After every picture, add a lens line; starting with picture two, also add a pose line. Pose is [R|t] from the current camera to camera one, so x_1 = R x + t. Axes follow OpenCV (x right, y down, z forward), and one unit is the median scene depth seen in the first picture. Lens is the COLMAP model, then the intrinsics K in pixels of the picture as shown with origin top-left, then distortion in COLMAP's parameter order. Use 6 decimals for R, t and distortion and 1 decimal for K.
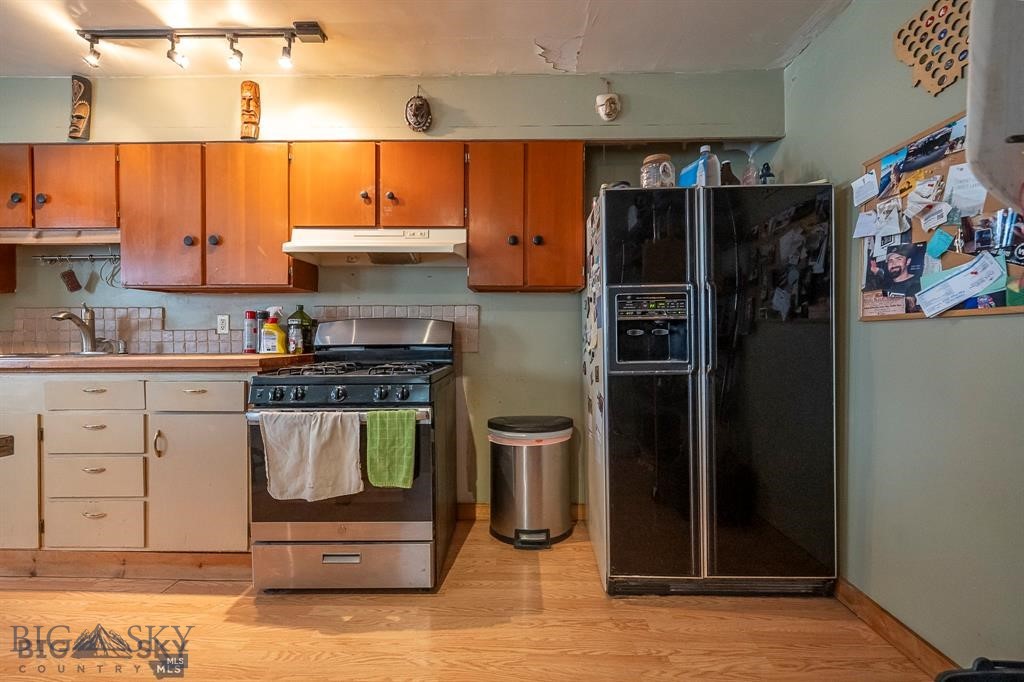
lens RADIAL K [[417.8, 0, 509.7], [0, 417.8, 339.1], [0, 0, 1]] dist [-0.001806, 0.000047]
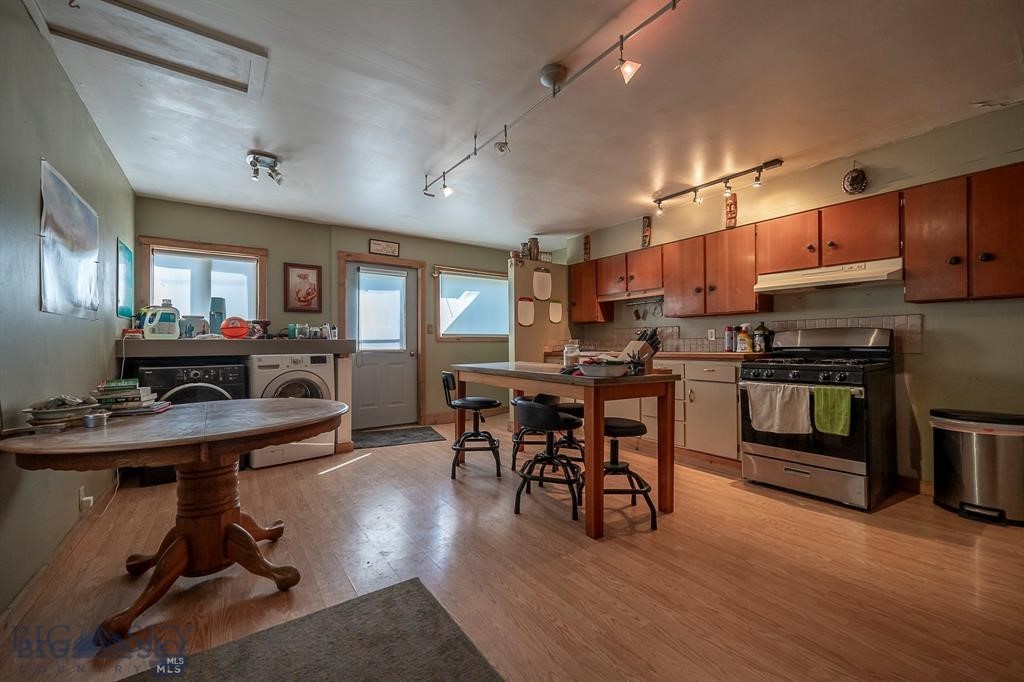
lens RADIAL K [[417.8, 0, 505.2], [0, 417.8, 341.7], [0, 0, 1]] dist [-0.001806, 0.000047]
pose [[0.581522, -0.008825, -0.813483, 0.231382], [0.002588, 0.999956, -0.008998, 0.005858], [0.813527, 0.003127, 0.581519, -0.757415]]
